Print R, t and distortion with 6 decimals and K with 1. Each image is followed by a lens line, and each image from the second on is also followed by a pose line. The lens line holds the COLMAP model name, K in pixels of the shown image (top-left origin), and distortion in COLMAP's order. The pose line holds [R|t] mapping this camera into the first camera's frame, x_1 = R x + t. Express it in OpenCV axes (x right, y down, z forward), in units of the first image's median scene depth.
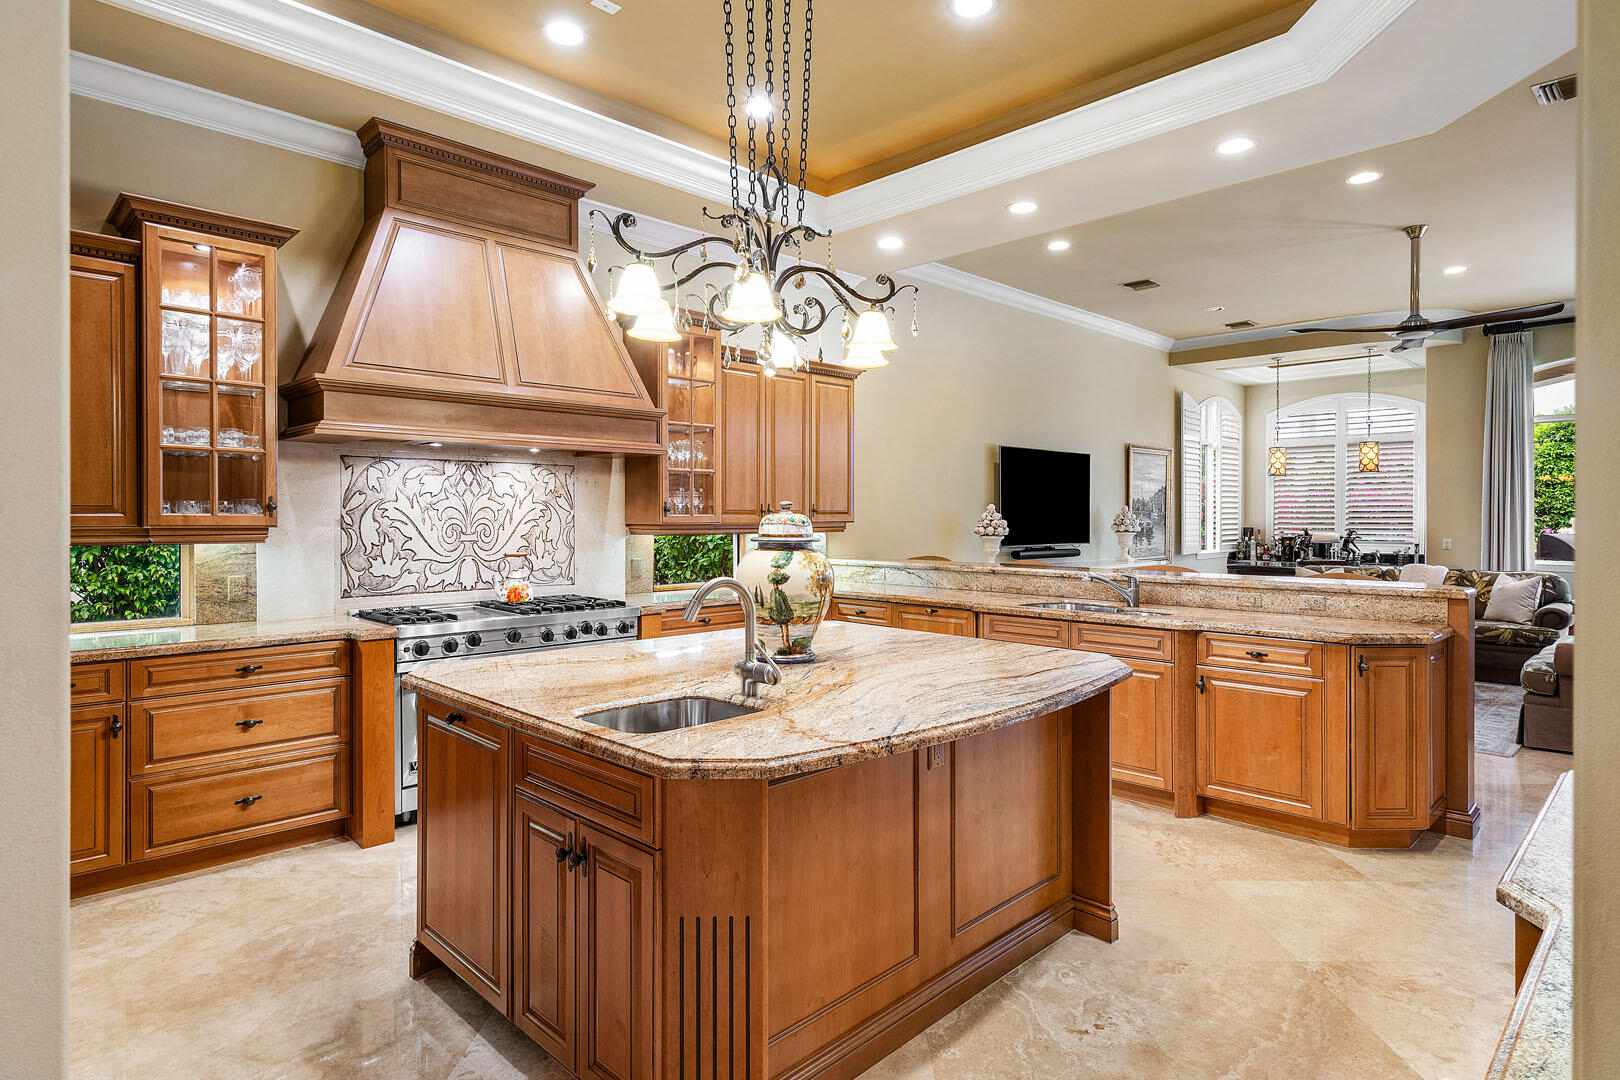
lens RADIAL K [[883.6, 0, 815.5], [0, 883.6, 517.7], [0, 0, 1]] dist [0.018648, -0.000004]
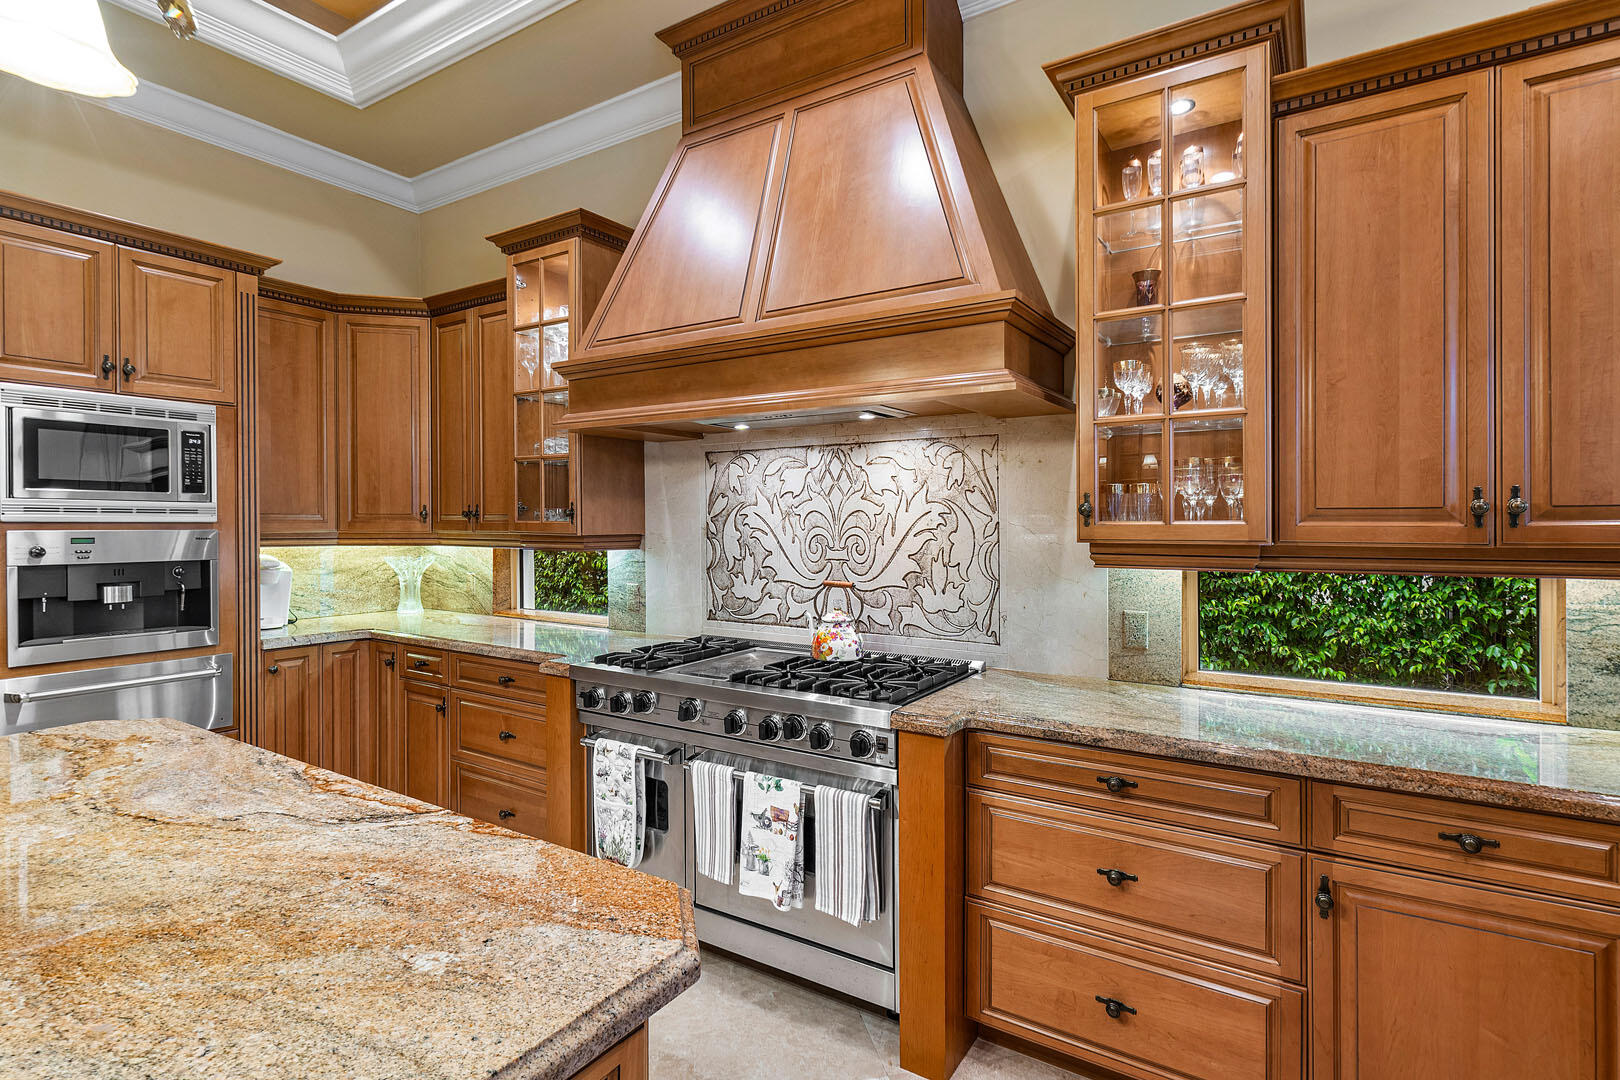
lens RADIAL K [[803.5, 0, 808.7], [0, 803.5, 524.9], [0, 0, 1]] dist [0.000553, 0.000164]
pose [[0.211420, 0.007074, -0.977370, 0.208602], [0.000729, 0.999972, 0.007395, -0.005218], [0.977395, -0.002276, 0.211409, 0.798532]]
